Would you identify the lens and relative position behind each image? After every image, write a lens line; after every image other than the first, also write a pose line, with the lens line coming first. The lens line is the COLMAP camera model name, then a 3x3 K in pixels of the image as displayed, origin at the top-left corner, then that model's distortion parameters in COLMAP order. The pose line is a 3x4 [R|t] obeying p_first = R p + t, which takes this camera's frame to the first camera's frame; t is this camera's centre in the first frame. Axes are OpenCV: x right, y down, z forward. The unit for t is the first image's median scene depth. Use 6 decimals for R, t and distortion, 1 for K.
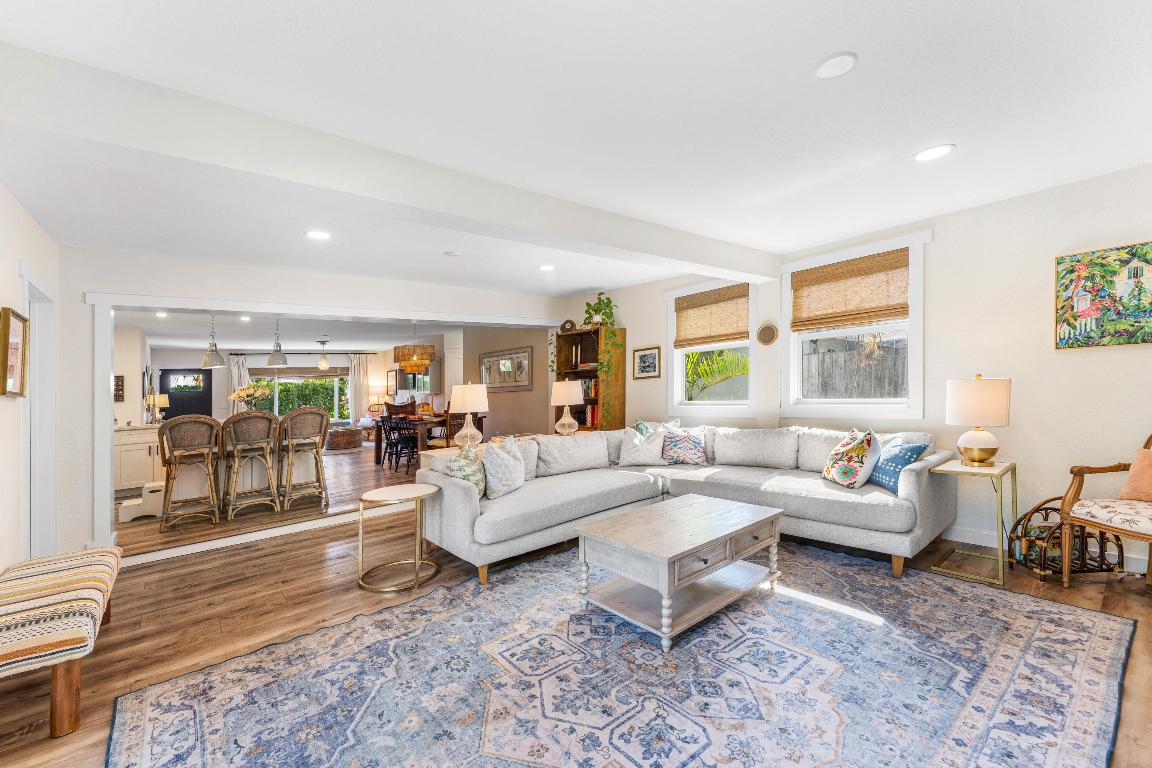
lens RADIAL K [[454.9, 0, 576.0], [0, 454.9, 384.0], [0, 0, 1]] dist [0.000947, -0.000074]
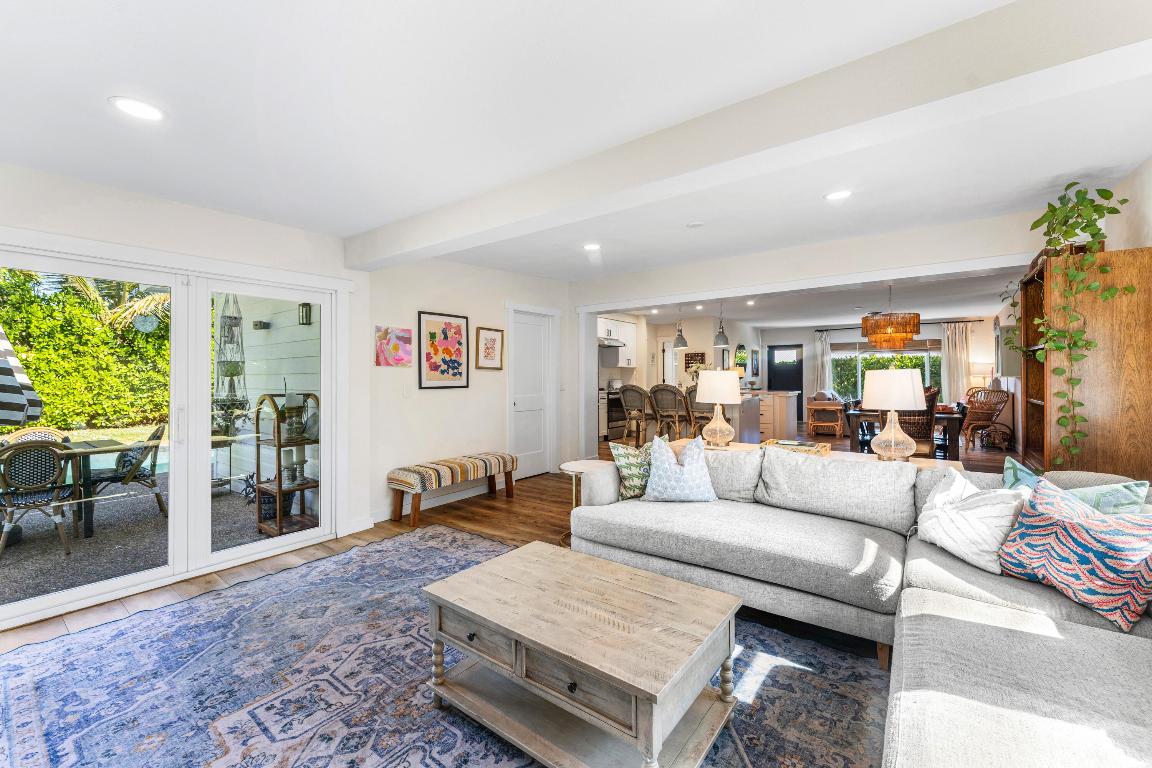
lens RADIAL K [[487.0, 0, 580.5], [0, 487.0, 374.5], [0, 0, 1]] dist [0.000813, 0.000112]
pose [[0.242597, 0.045118, -0.969077, 1.165404], [-0.007677, 0.998976, 0.044588, -0.052124], [0.970097, -0.003378, 0.242695, 1.117855]]
